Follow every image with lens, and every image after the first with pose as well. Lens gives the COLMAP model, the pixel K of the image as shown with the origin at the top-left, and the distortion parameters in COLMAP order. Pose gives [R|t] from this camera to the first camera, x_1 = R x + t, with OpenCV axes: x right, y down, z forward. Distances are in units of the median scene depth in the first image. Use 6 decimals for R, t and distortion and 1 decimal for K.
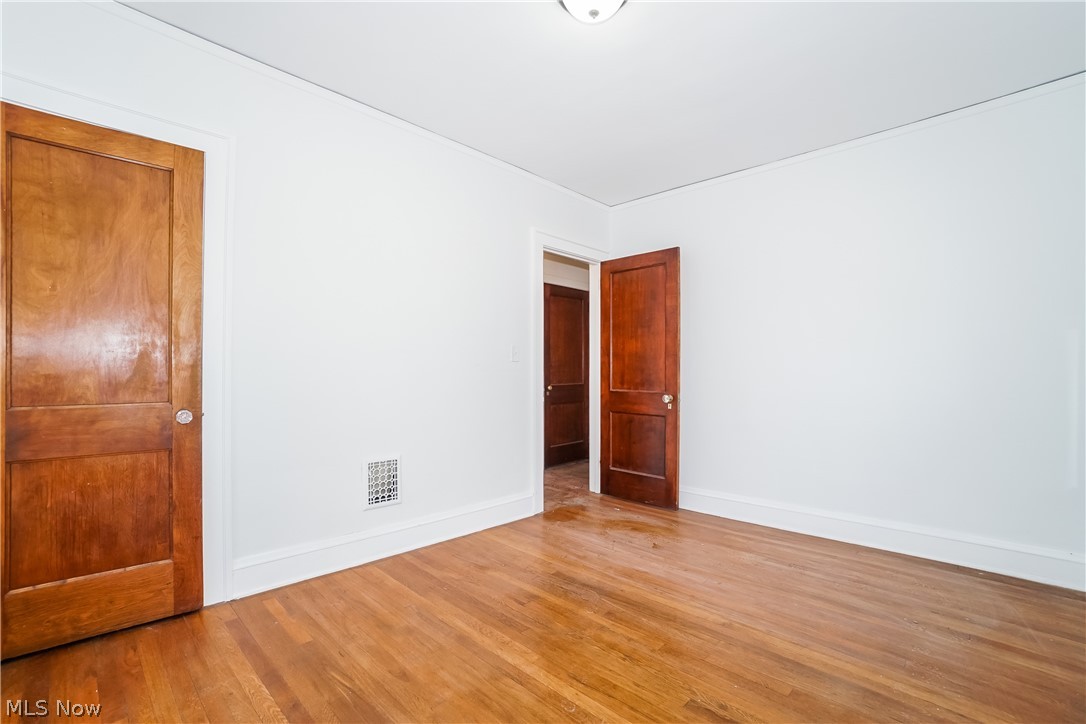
lens RADIAL K [[476.0, 0, 537.2], [0, 476.0, 366.4], [0, 0, 1]] dist [-0.001715, 0.000863]
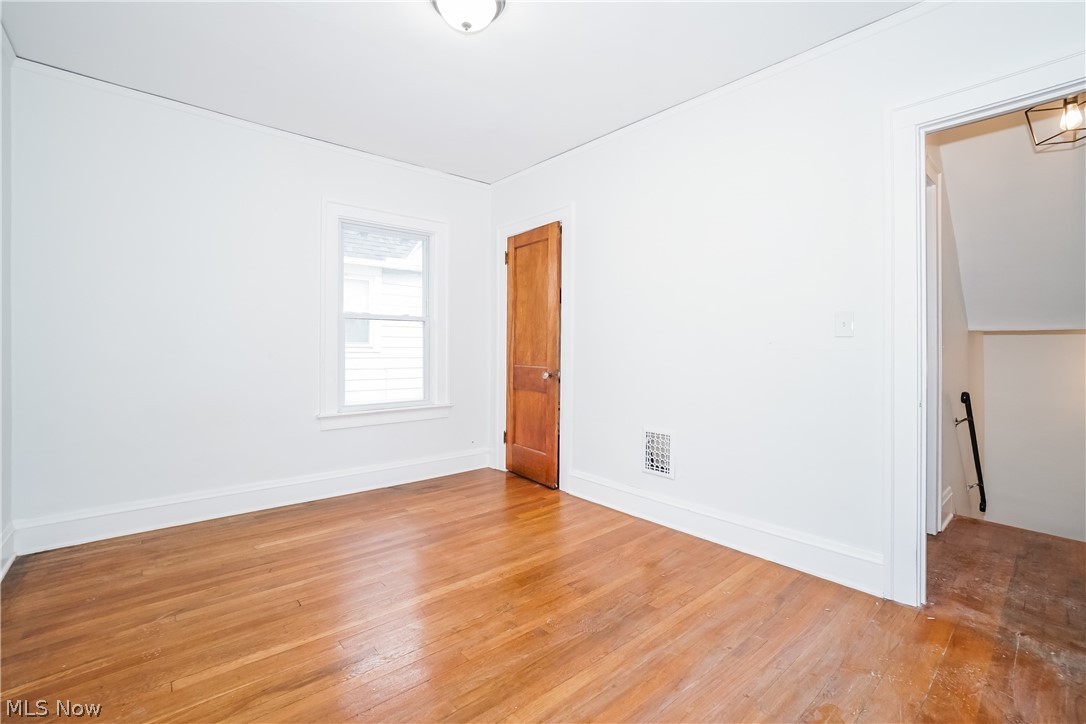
lens RADIAL K [[476.0, 0, 537.2], [0, 476.0, 357.9], [0, 0, 1]] dist [-0.001715, 0.000863]
pose [[-0.078212, 0.007962, -0.996905, 0.832723], [0.010803, 0.999916, 0.007138, 0.020953], [0.996878, -0.010211, -0.078291, 0.890680]]
